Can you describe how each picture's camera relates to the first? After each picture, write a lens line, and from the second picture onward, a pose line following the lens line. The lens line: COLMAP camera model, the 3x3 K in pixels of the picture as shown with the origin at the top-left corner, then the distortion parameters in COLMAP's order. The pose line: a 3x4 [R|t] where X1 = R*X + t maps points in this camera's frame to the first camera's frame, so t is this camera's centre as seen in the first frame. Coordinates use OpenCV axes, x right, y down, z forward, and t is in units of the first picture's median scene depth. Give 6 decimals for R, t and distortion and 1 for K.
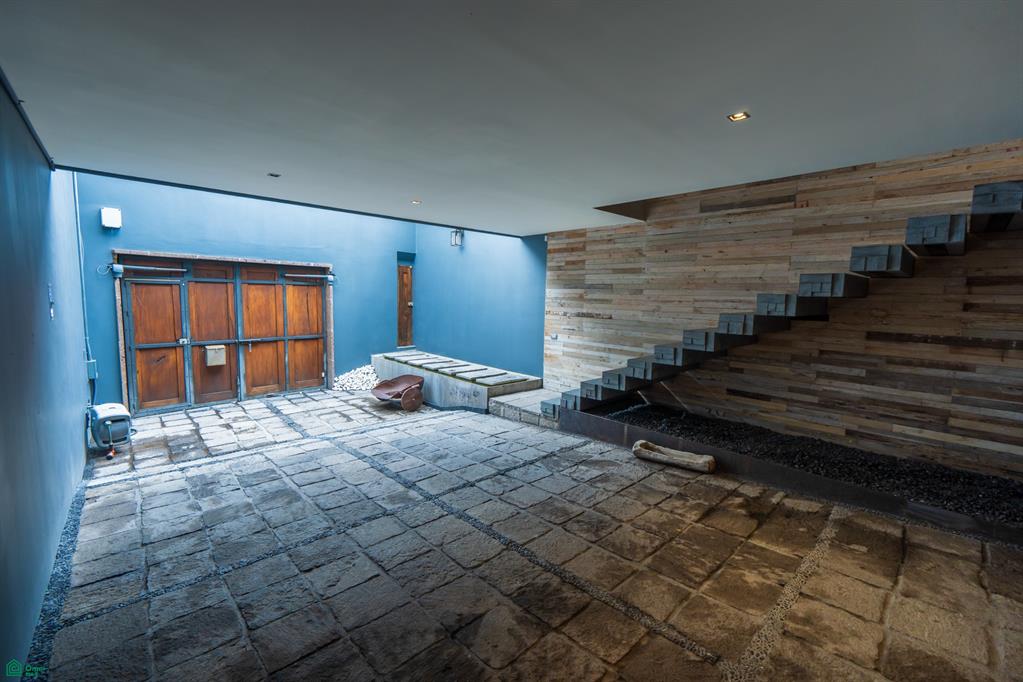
lens RADIAL K [[426.8, 0, 494.4], [0, 426.8, 342.8], [0, 0, 1]] dist [-0.009295, 0.000530]
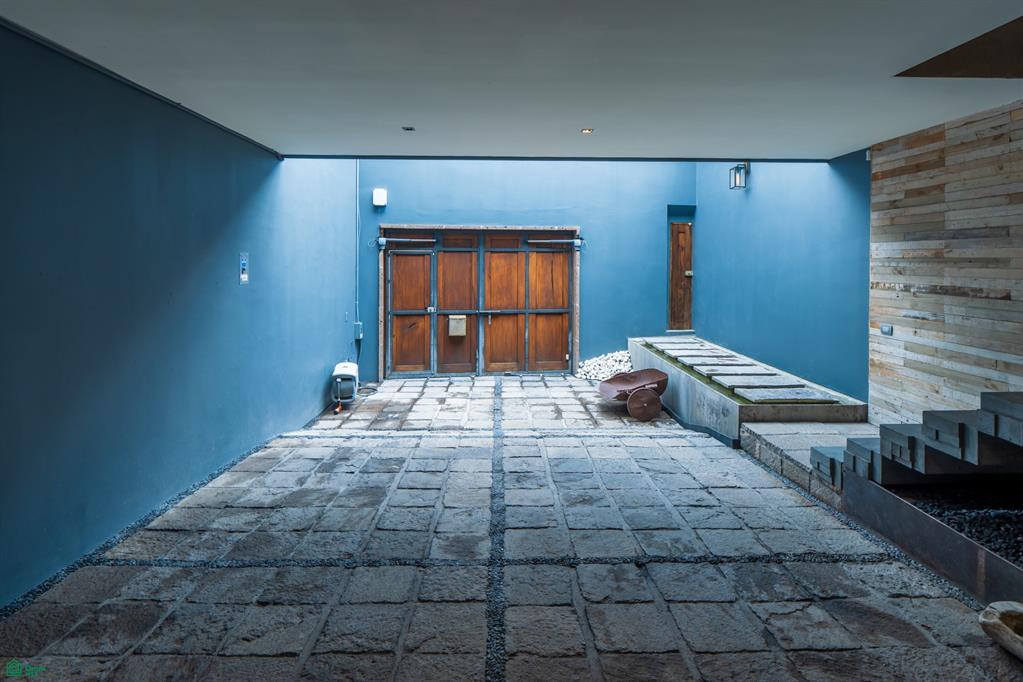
lens RADIAL K [[498.9, 0, 504.0], [0, 498.9, 270.0], [0, 0, 1]] dist [-0.006312, -0.000568]
pose [[0.756472, -0.009622, -0.653956, 0.210469], [-0.058012, 0.994963, -0.081746, -0.011461], [0.651449, 0.099776, 0.752103, 0.226091]]
